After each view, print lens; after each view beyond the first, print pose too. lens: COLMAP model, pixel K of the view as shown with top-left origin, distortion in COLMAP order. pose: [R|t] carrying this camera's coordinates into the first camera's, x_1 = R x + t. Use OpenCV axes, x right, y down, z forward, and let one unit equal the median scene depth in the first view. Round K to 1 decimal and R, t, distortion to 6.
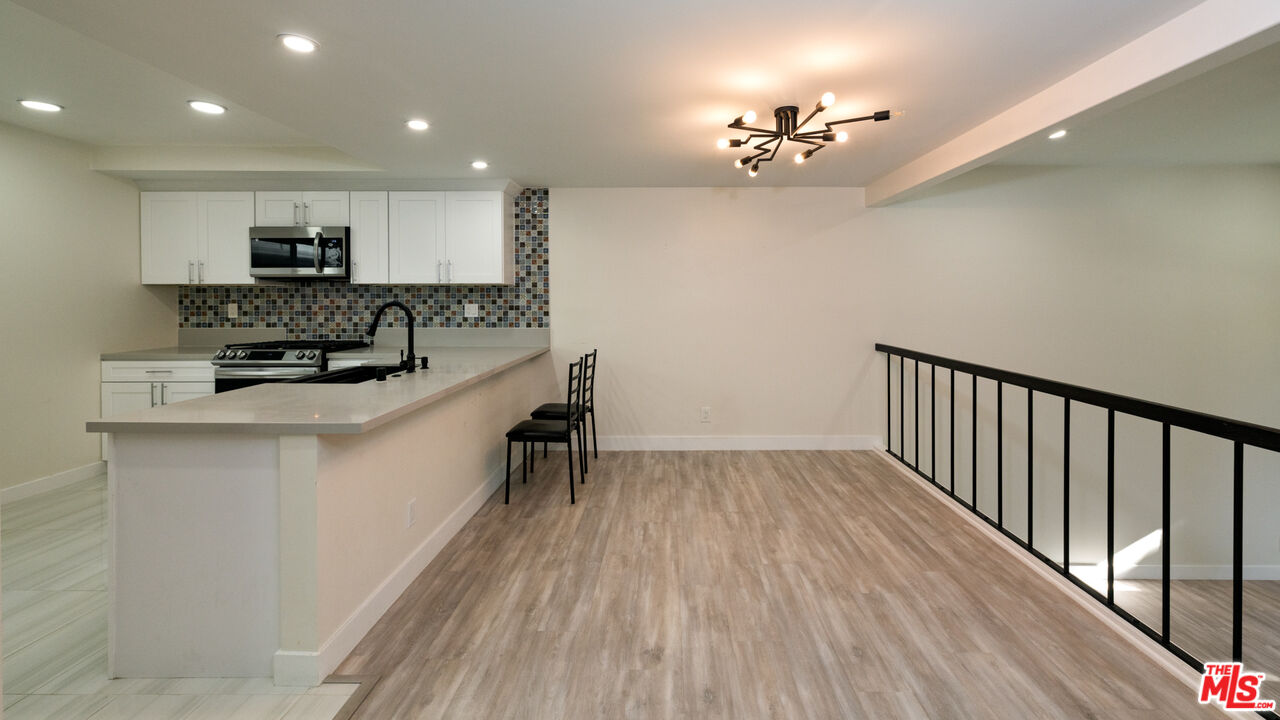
lens RADIAL K [[510.6, 0, 654.9], [0, 510.6, 301.0], [0, 0, 1]] dist [-0.000020, -0.000292]
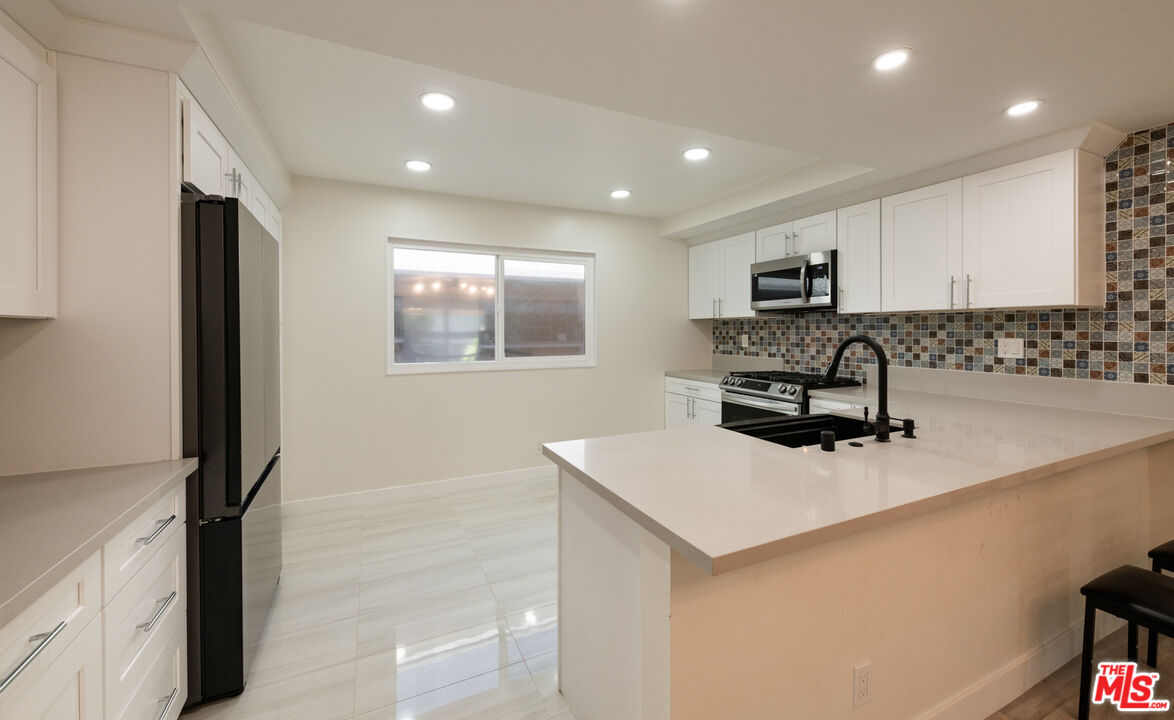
lens RADIAL K [[455.5, 0, 596.3], [0, 455.5, 331.8], [0, 0, 1]] dist [0.000393, 0.000045]
pose [[0.449459, 0.003403, -0.893294, -0.071450], [-0.002659, 0.999993, 0.002472, -0.002664], [0.893297, 0.001265, 0.449465, 0.250389]]
